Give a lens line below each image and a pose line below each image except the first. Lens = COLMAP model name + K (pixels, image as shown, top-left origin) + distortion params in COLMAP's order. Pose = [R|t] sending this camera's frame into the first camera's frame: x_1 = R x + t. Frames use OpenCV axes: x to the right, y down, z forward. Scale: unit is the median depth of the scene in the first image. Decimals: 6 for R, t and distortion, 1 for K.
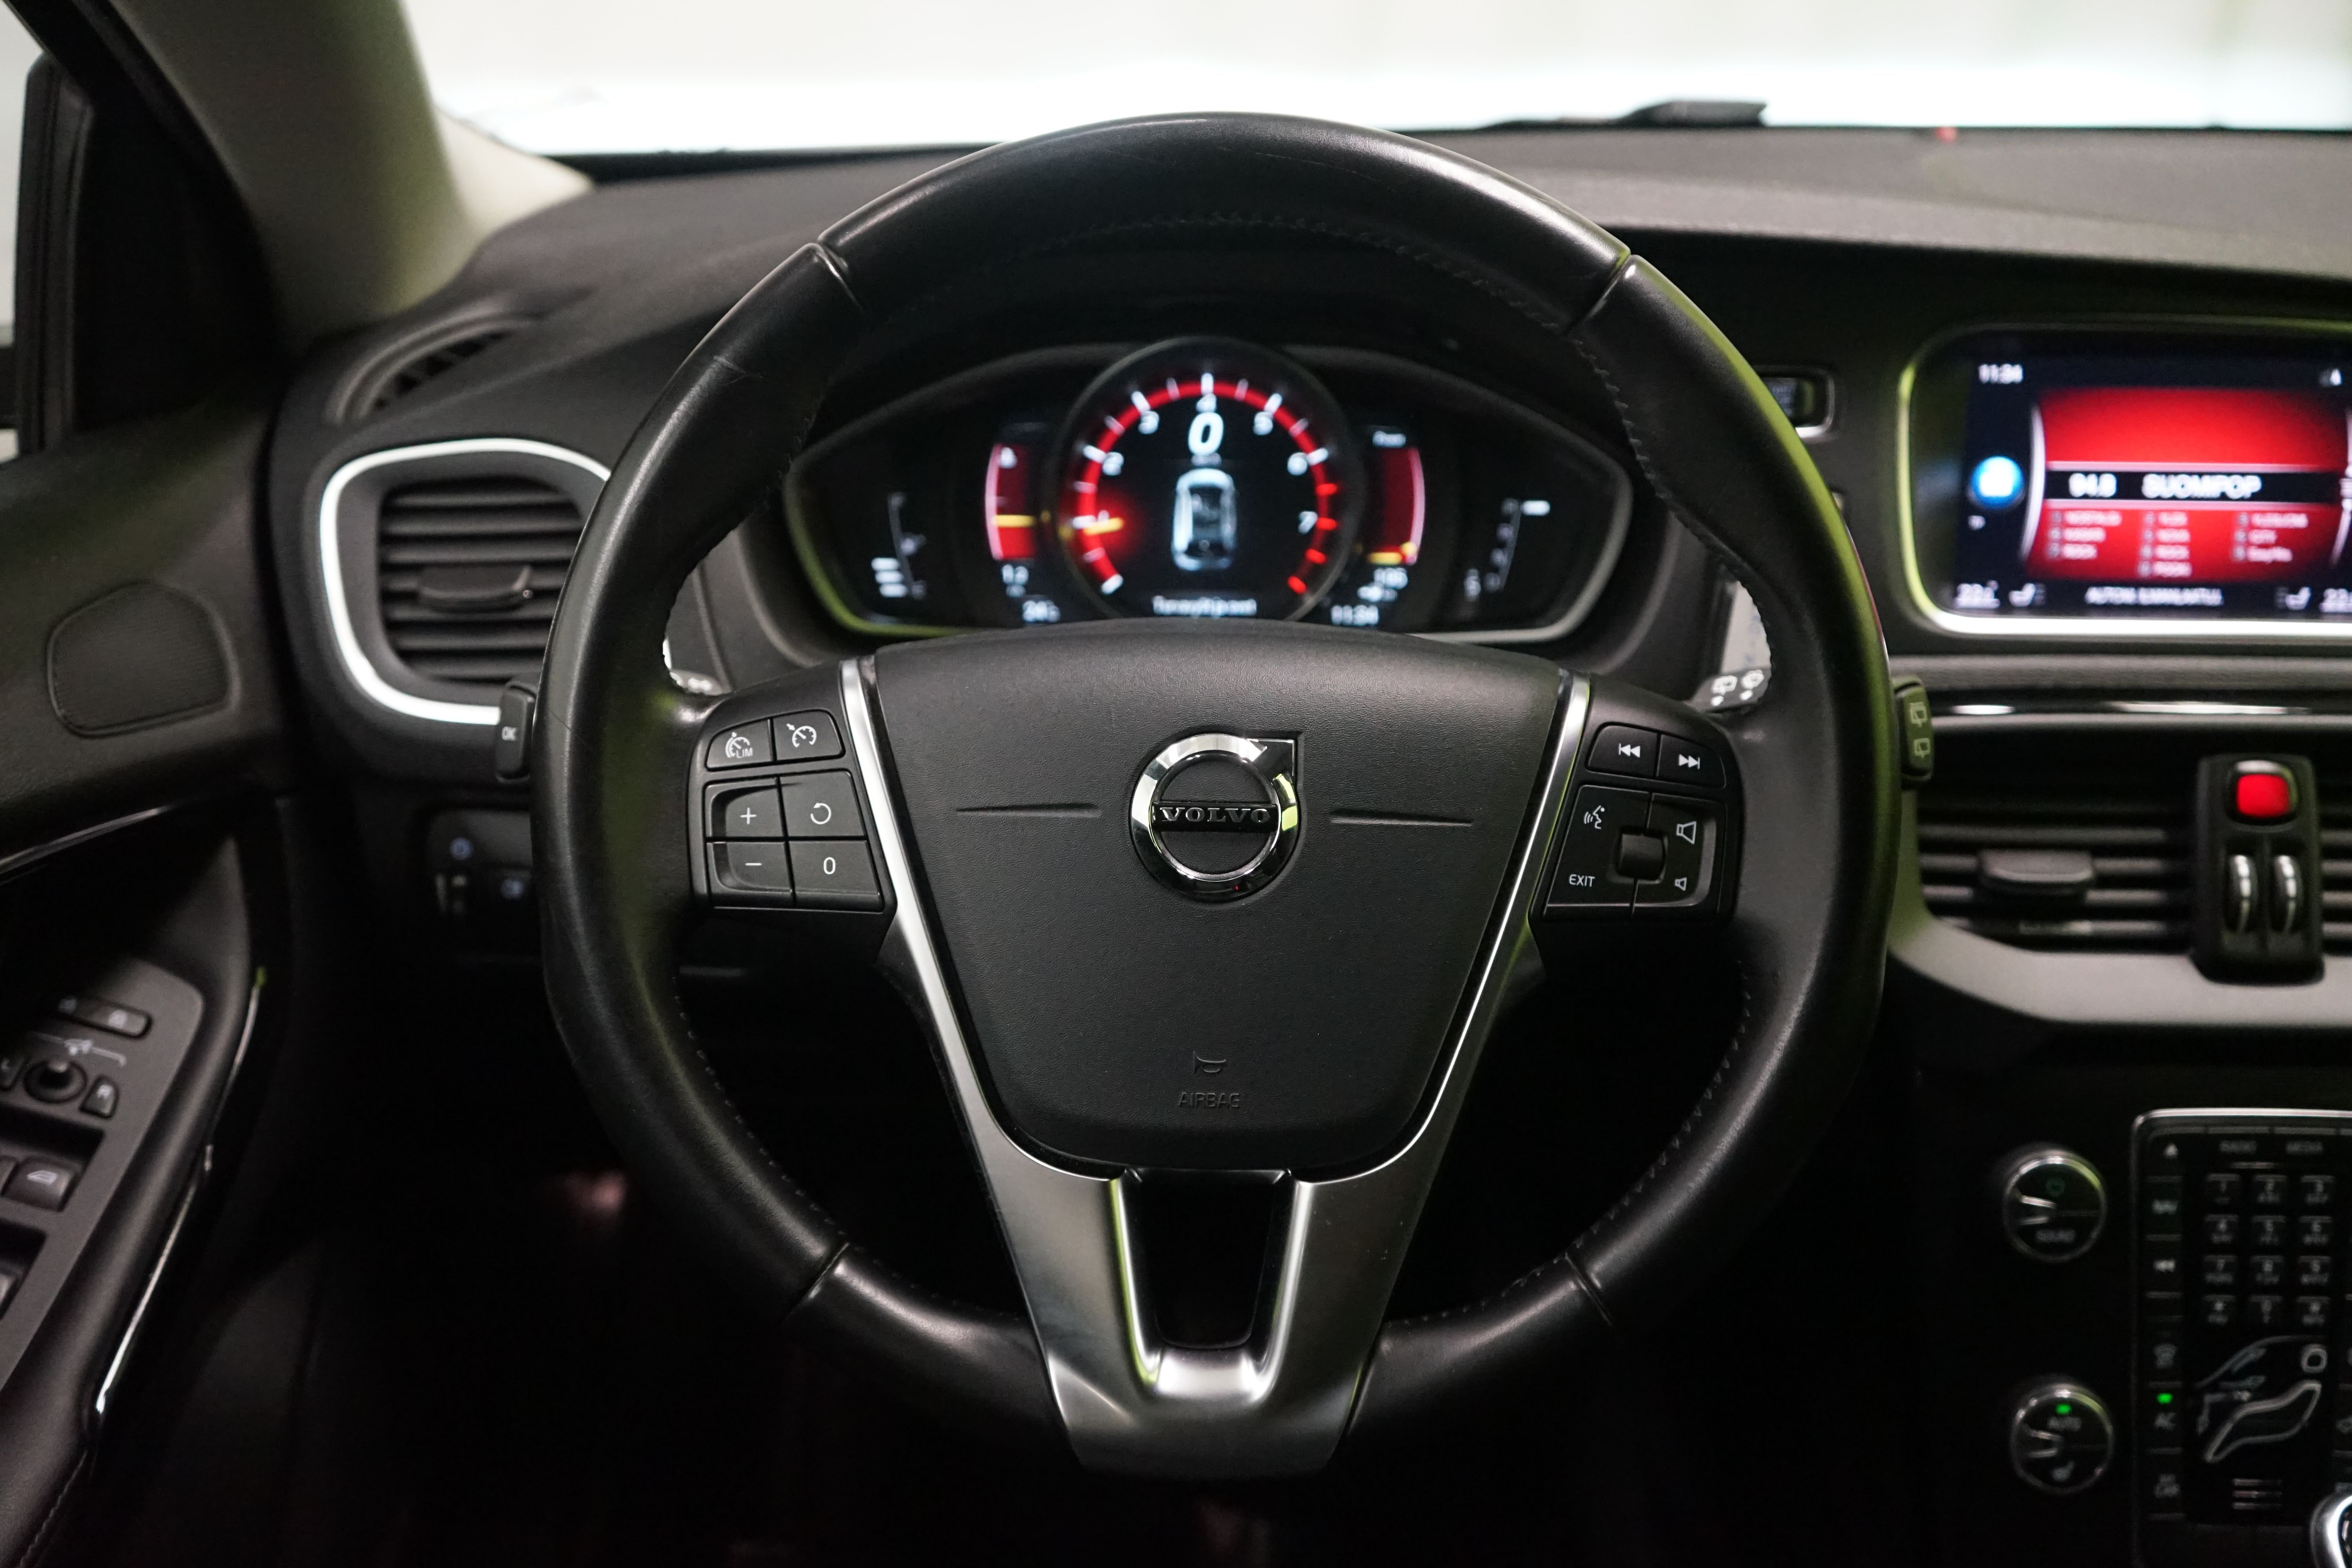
lens RADIAL K [[2409.8, 0, 1178.0], [0, 2409.8, 783.7], [0, 0, 1]] dist [0.063647, 0.000000]
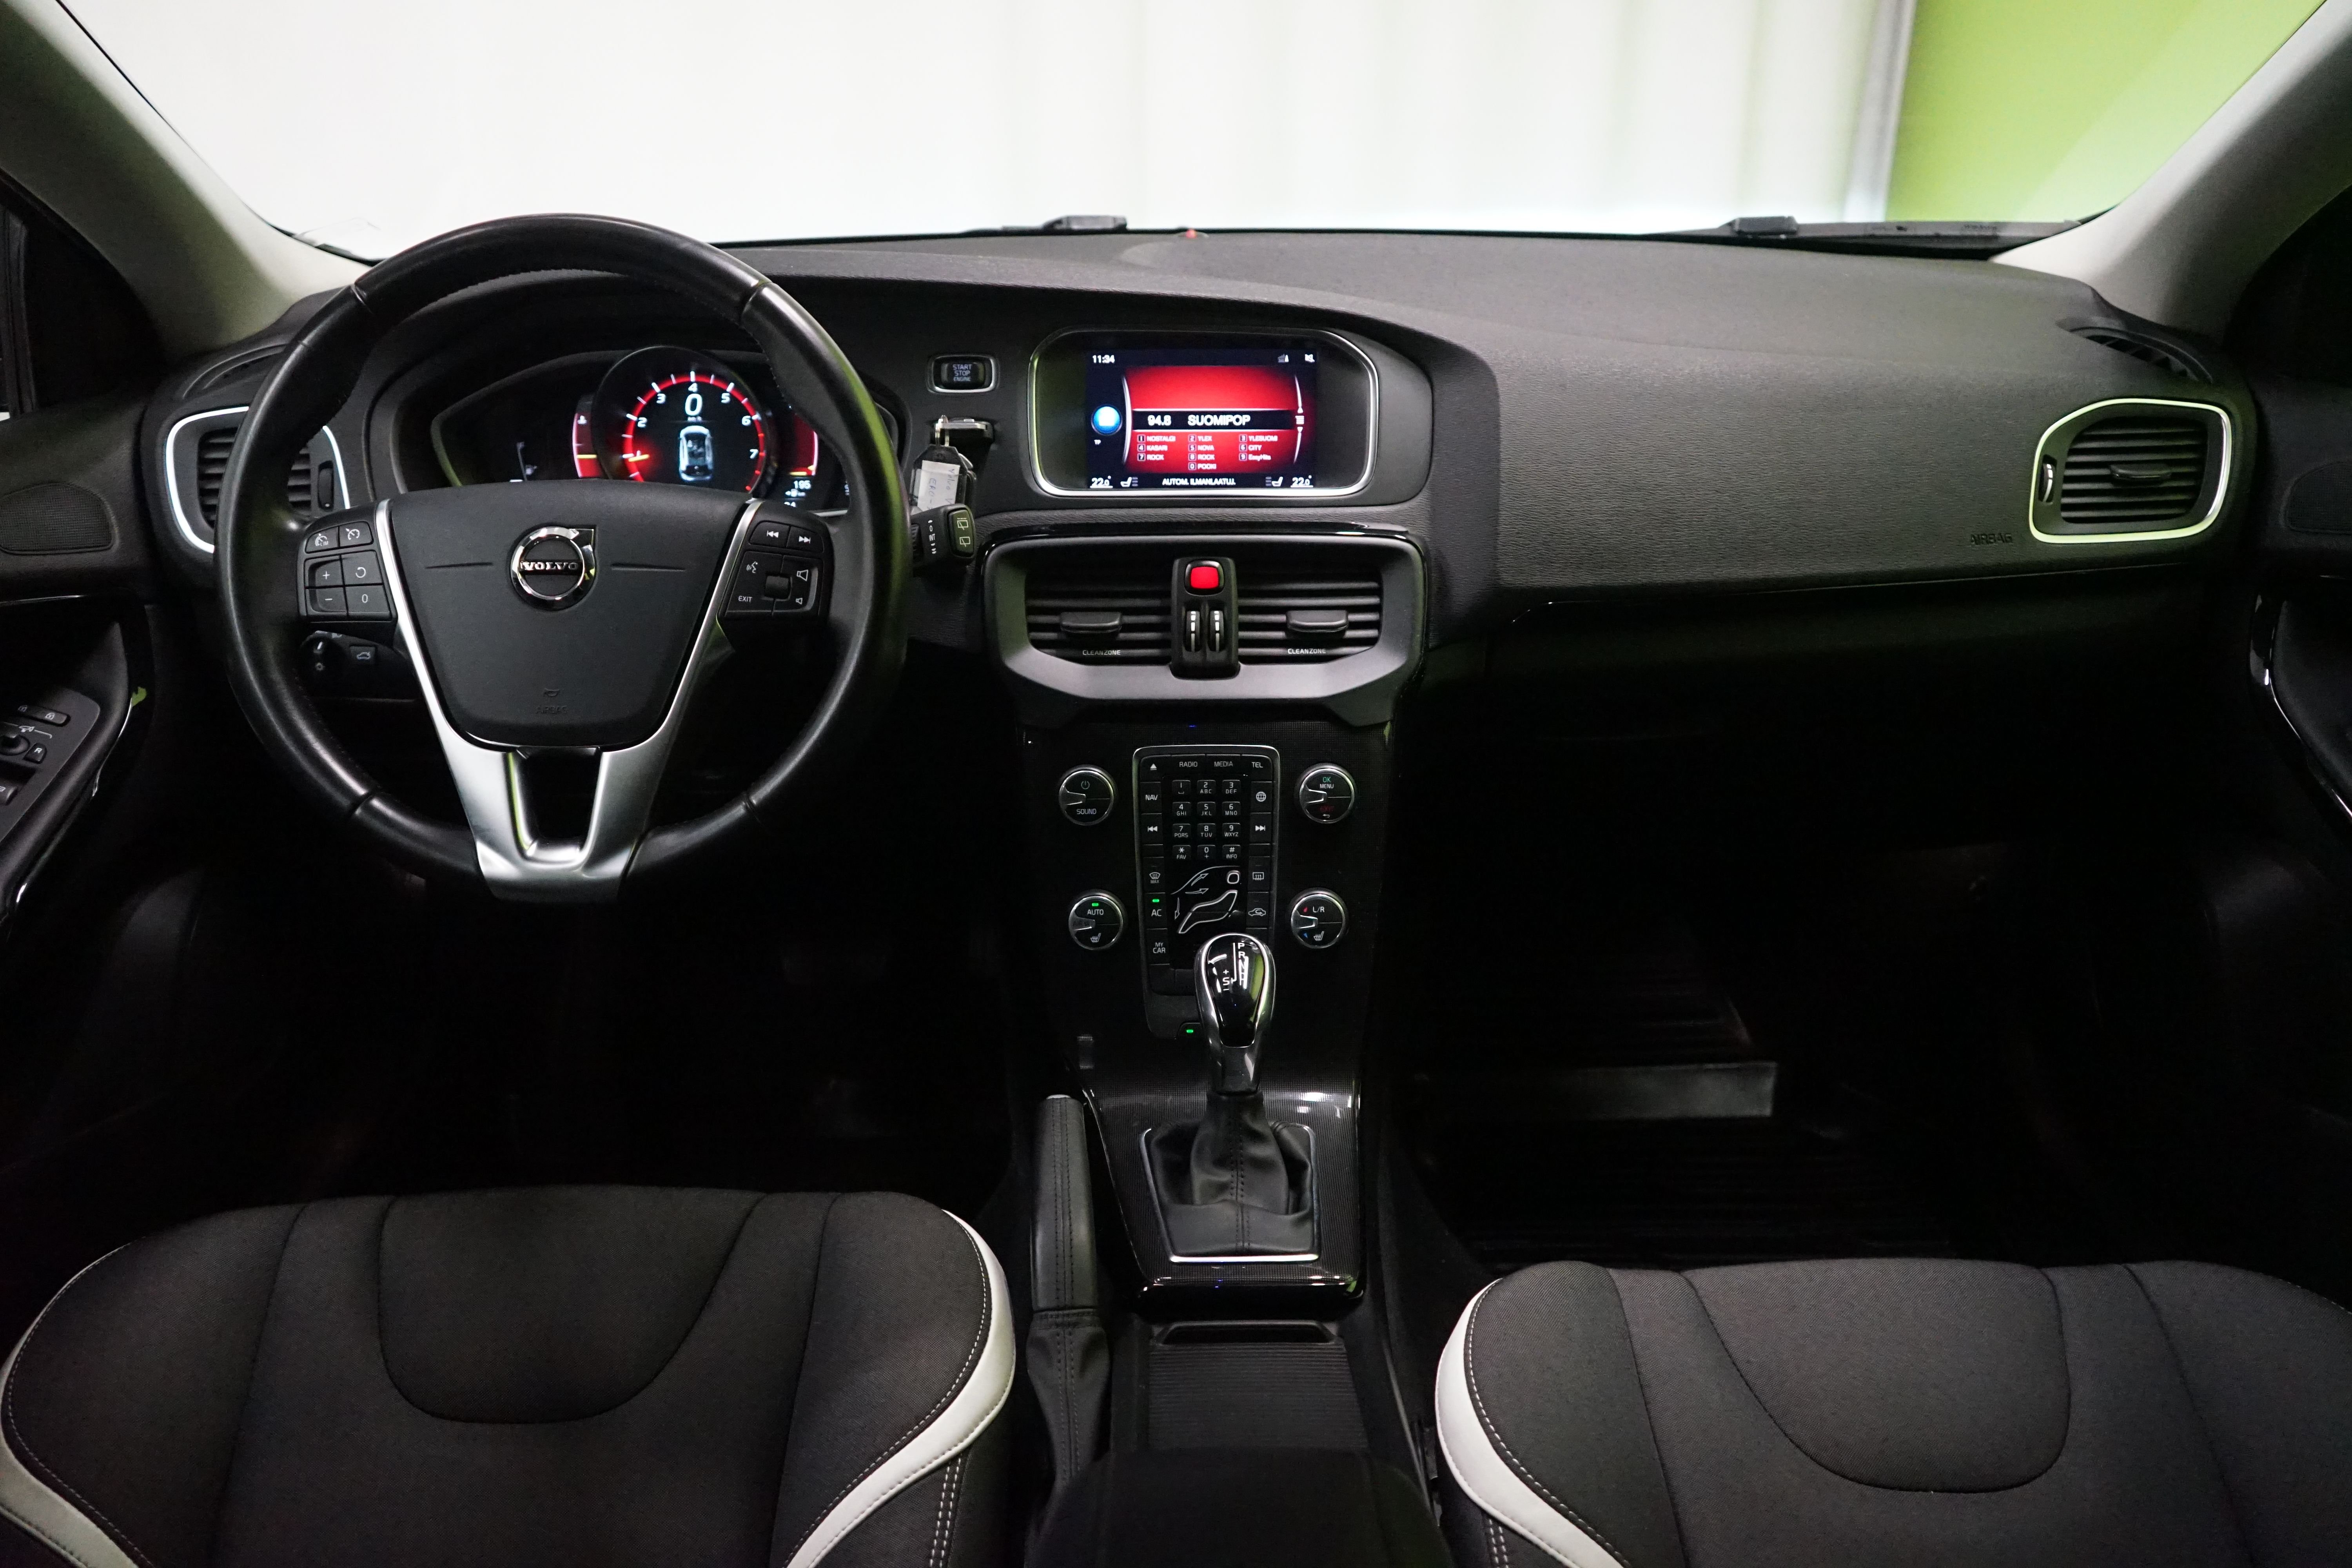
lens RADIAL K [[1921.6, 0, 1175.6], [0, 1921.6, 781.3], [0, 0, 1]] dist [0.071870, 0.000123]
pose [[0.999373, -0.017869, -0.030571, 0.466071], [0.017685, 0.999824, -0.006285, 0.169475], [0.030678, 0.005740, 0.999513, -0.471930]]
